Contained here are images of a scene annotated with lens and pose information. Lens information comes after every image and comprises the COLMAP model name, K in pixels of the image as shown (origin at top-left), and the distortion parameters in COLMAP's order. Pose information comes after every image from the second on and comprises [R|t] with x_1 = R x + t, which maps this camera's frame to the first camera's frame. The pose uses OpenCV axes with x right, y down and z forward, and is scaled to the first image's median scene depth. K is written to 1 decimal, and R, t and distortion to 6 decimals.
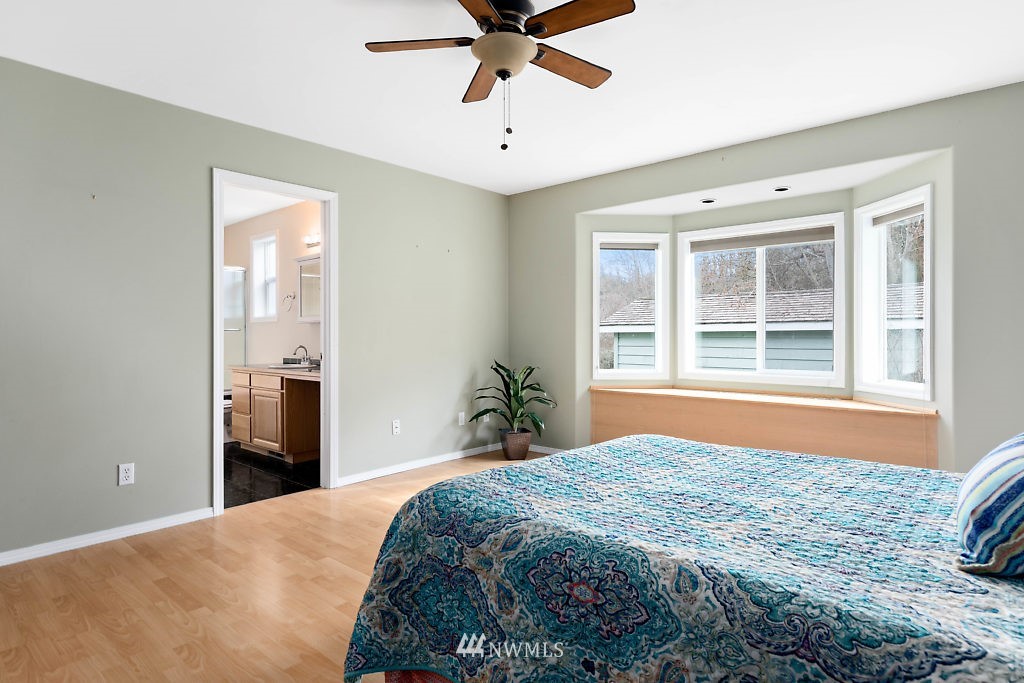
lens RADIAL K [[563.1, 0, 514.5], [0, 563.1, 337.6], [0, 0, 1]] dist [0.006783, 0.000863]
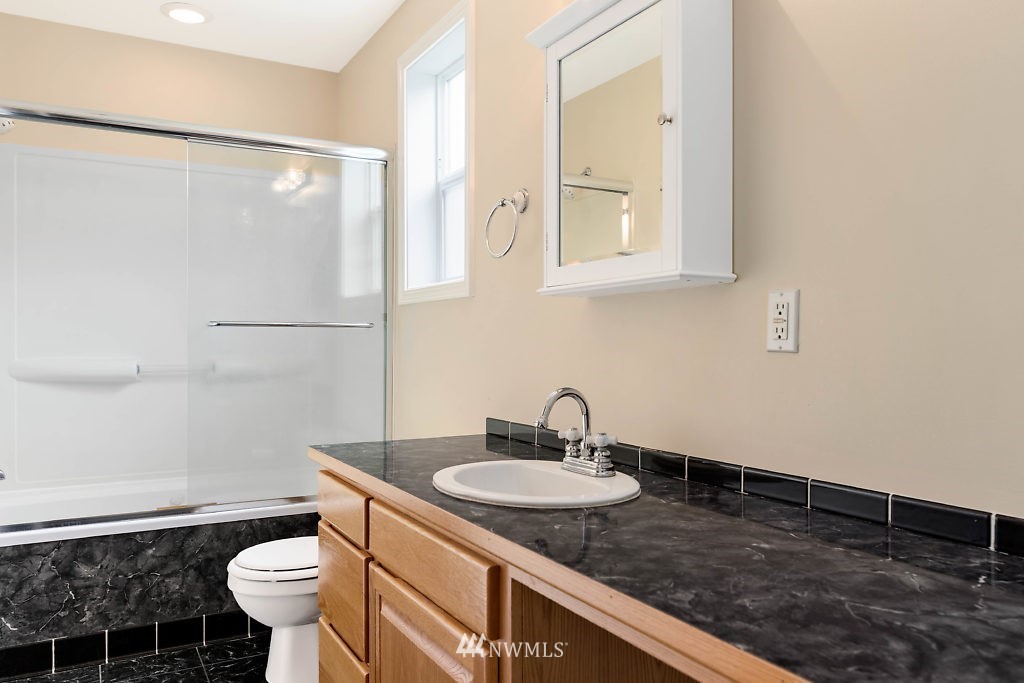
lens RADIAL K [[757.2, 0, 511.3], [0, 757.2, 341.8], [0, 0, 1]] dist [-0.000965, -0.000041]
pose [[0.942670, -0.001180, -0.333726, -0.247461], [0.000807, 0.999999, -0.001255, -0.003601], [0.333727, 0.000913, 0.942669, 0.585393]]
